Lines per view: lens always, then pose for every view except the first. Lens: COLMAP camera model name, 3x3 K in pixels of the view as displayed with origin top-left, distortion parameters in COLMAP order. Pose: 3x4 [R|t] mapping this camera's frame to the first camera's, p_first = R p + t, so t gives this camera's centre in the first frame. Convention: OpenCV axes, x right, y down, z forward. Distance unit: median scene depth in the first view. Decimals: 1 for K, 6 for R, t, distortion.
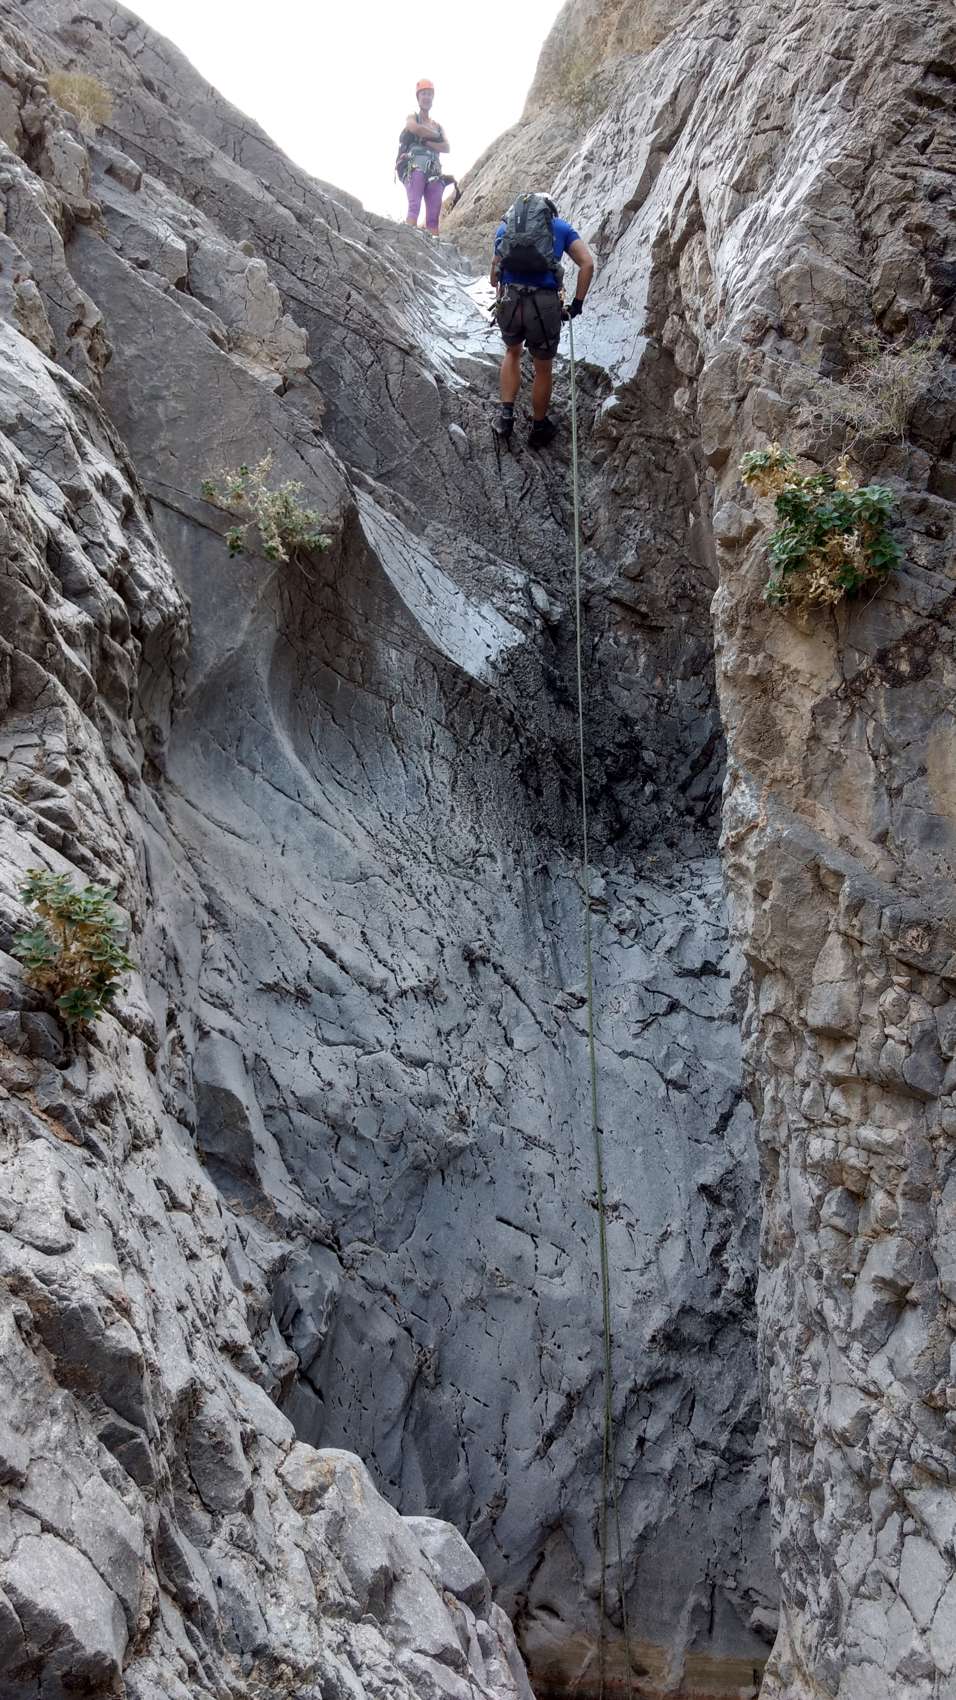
lens RADIAL K [[1352.2, 0, 480.1], [0, 1352.2, 848.3], [0, 0, 1]] dist [0.002972, 0.062566]
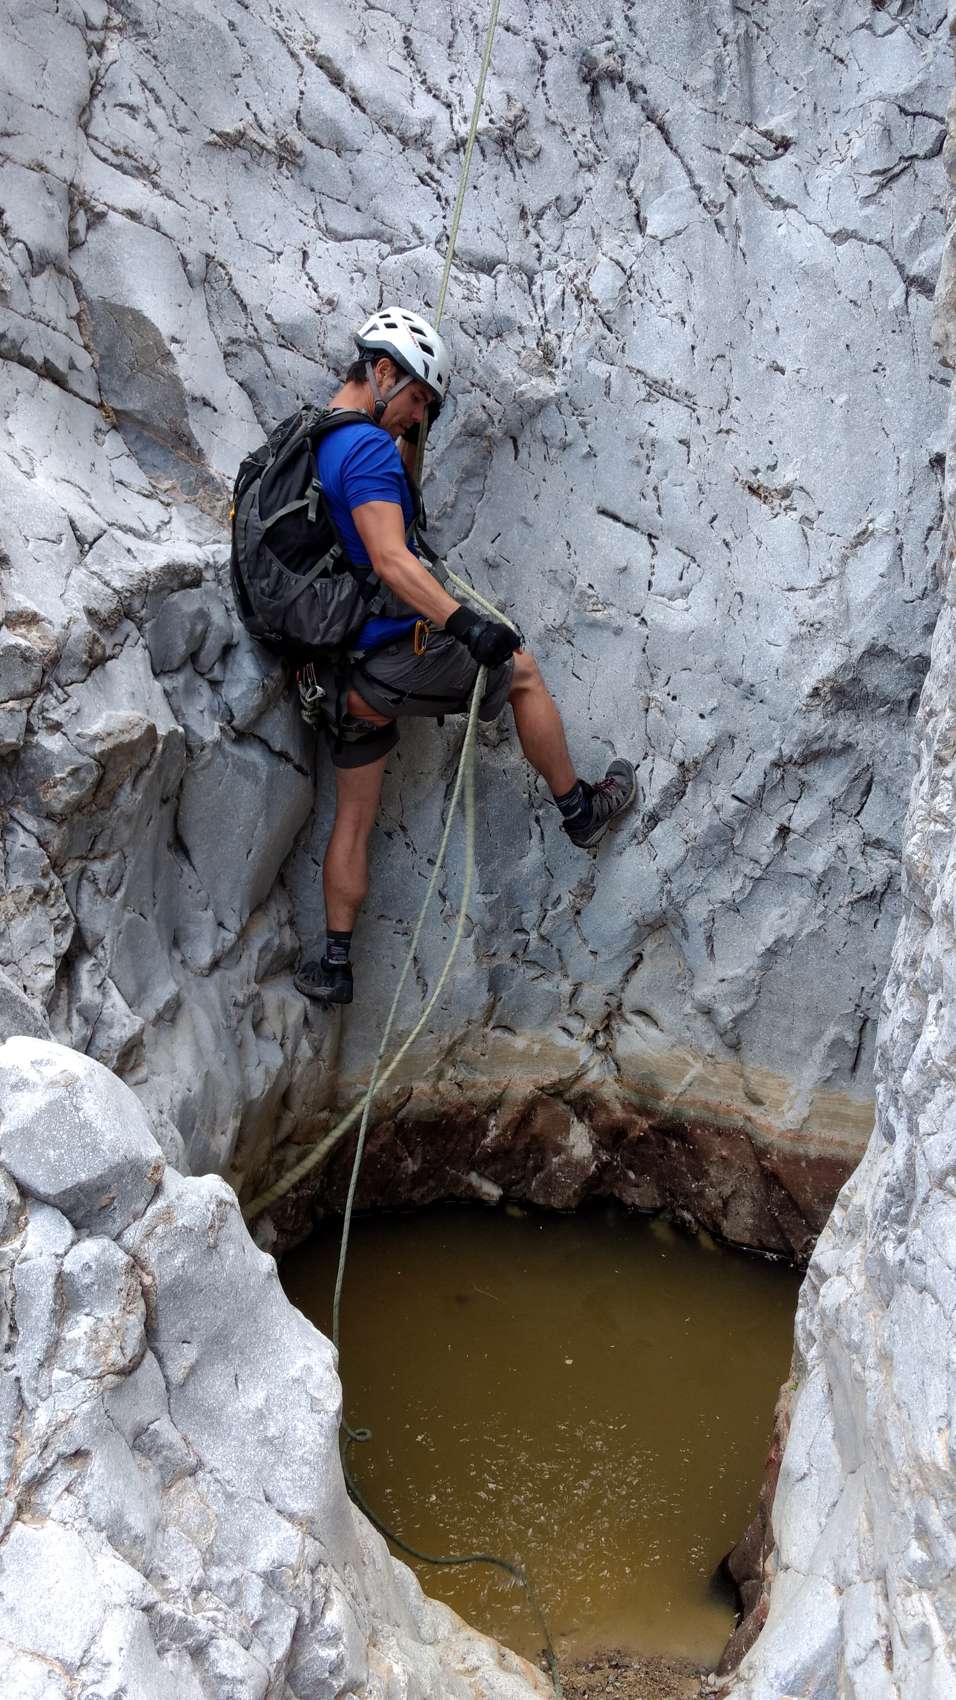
lens RADIAL K [[1339.0, 0, 484.3], [0, 1339.0, 846.8], [0, 0, 1]] dist [0.003483, 0.049125]
pose [[0.955580, 0.071109, -0.286026, 0.163120], [0.078350, 0.874252, 0.479108, 0.103310], [0.284128, -0.480236, 0.829846, 0.377045]]
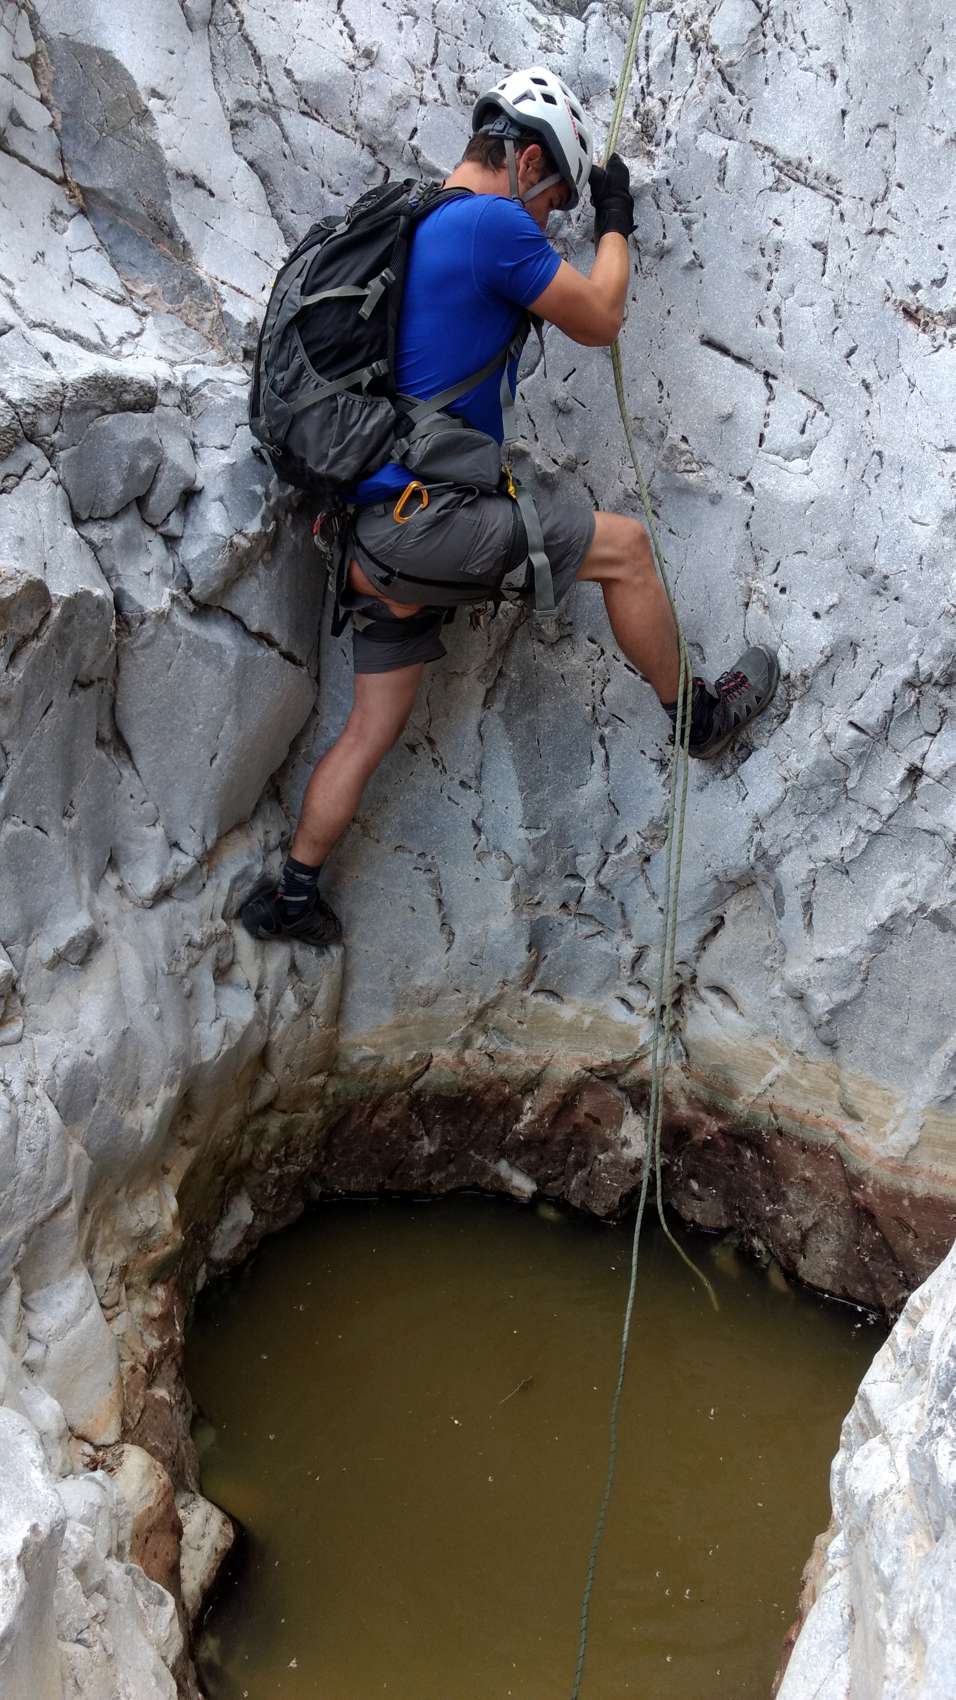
lens RADIAL K [[1339.1, 0, 486.1], [0, 1339.1, 846.5], [0, 0, 1]] dist [-0.009245, 0.075496]
pose [[0.899248, 0.154491, -0.409249, 0.180028], [0.091054, 0.848960, 0.520554, 0.171930], [0.427857, -0.505371, 0.749359, 0.512038]]
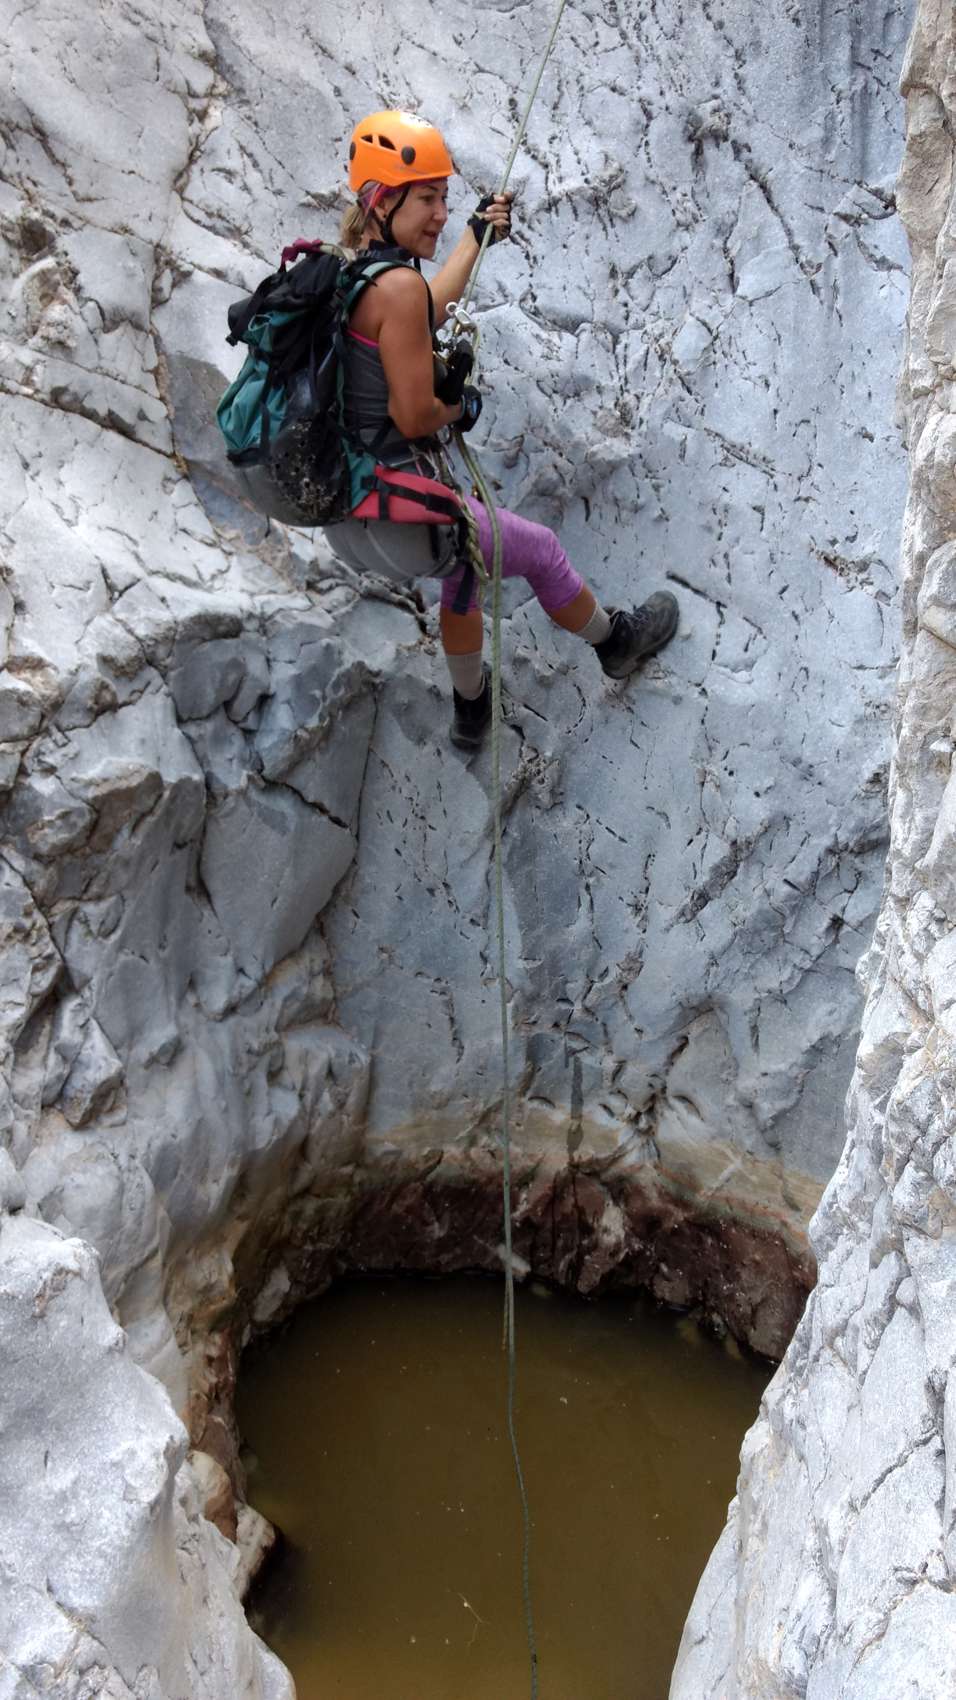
lens RADIAL K [[1342.7, 0, 483.6], [0, 1342.7, 844.1], [0, 0, 1]] dist [0.024528, 0.012189]
pose [[0.891496, 0.130580, -0.433802, 0.234333], [0.083327, 0.893958, 0.440336, 0.103767], [0.445300, -0.428705, 0.786079, 0.422808]]
